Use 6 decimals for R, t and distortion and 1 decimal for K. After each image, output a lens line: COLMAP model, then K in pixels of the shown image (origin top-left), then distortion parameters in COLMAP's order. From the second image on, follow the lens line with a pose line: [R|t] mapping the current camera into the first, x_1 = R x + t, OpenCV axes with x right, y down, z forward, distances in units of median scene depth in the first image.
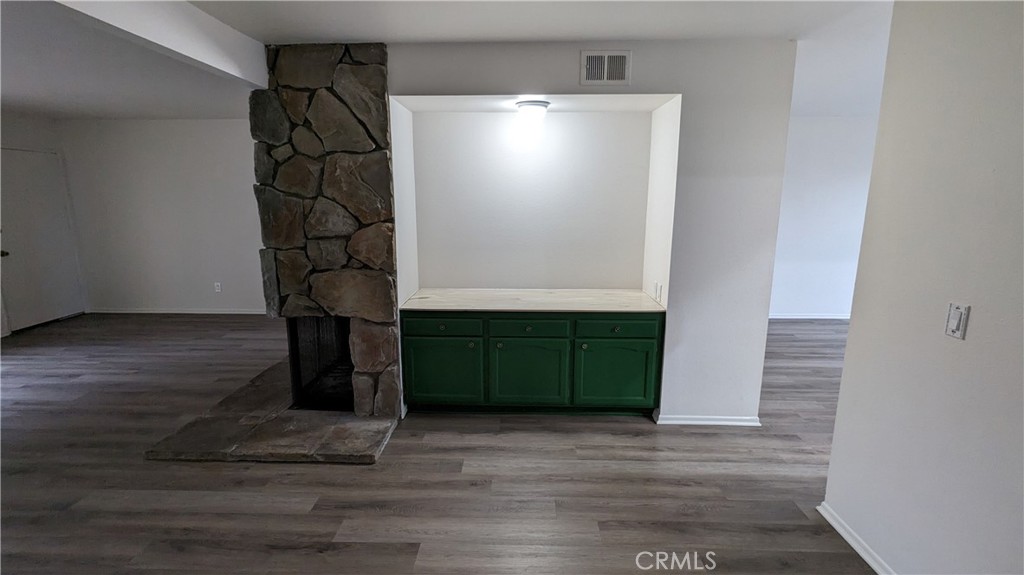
lens RADIAL K [[484.2, 0, 513.8], [0, 484.2, 289.5], [0, 0, 1]] dist [-0.004016, 0.001486]
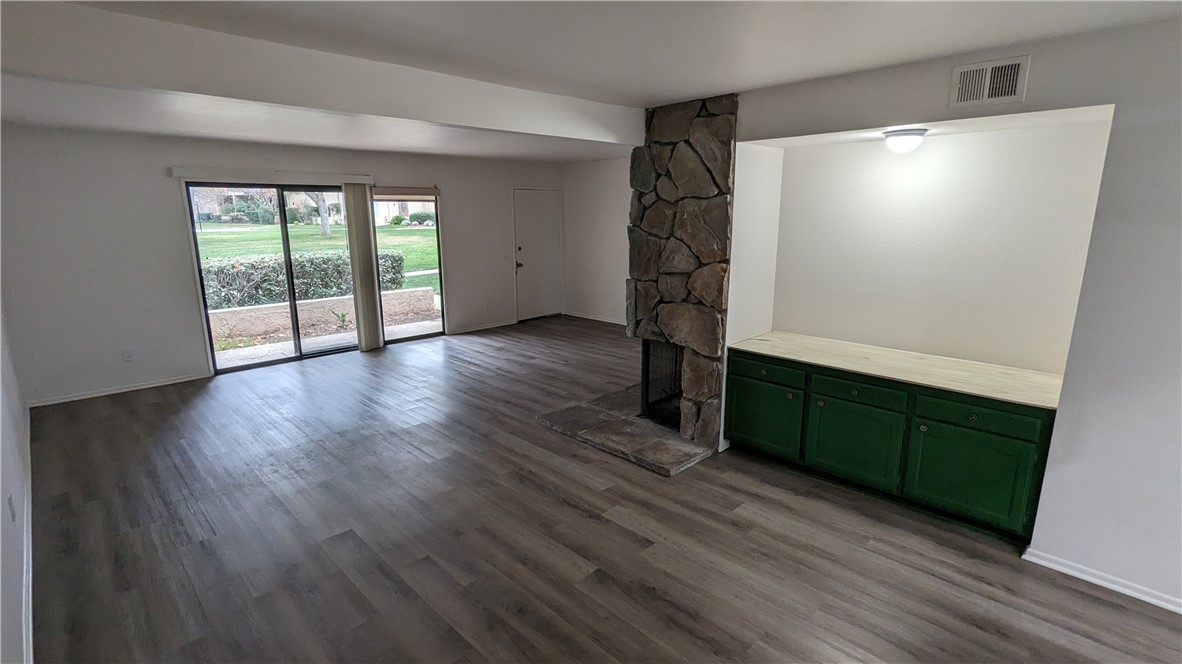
lens RADIAL K [[558.9, 0, 588.9], [0, 558.9, 337.8], [0, 0, 1]] dist [-0.004016, 0.001486]
pose [[0.720785, 0.149857, -0.676765, 0.372264], [-0.128628, 0.988310, 0.081848, -0.040284], [0.681119, 0.028057, 0.731635, -0.080525]]
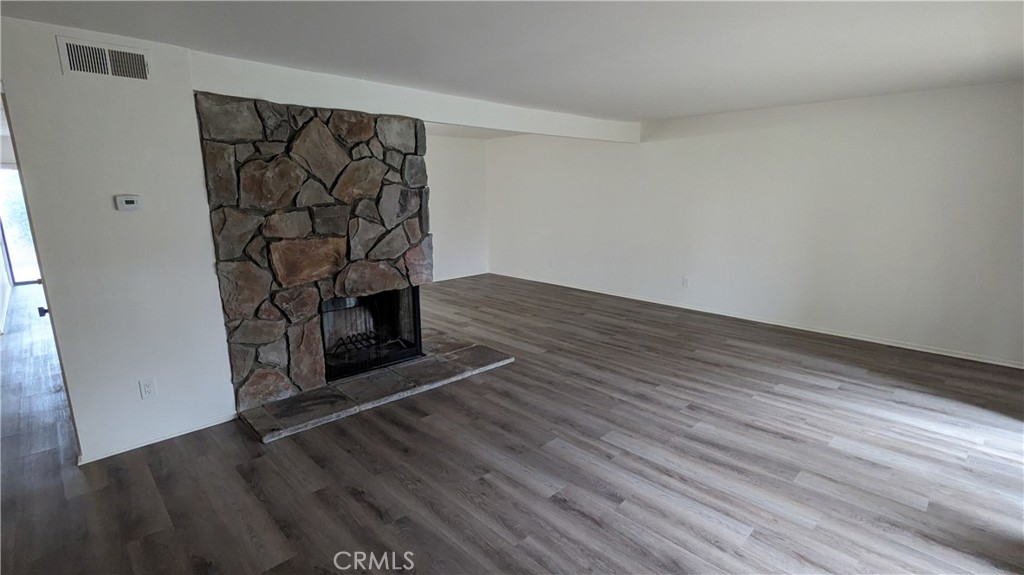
lens RADIAL K [[484.2, 0, 511.2], [0, 484.2, 287.3], [0, 0, 1]] dist [-0.004016, 0.001486]
pose [[-0.718304, -0.136543, 0.682199, -1.659504], [0.140504, 0.931878, 0.334457, -0.373528], [-0.681395, 0.336093, -0.650187, 1.796552]]
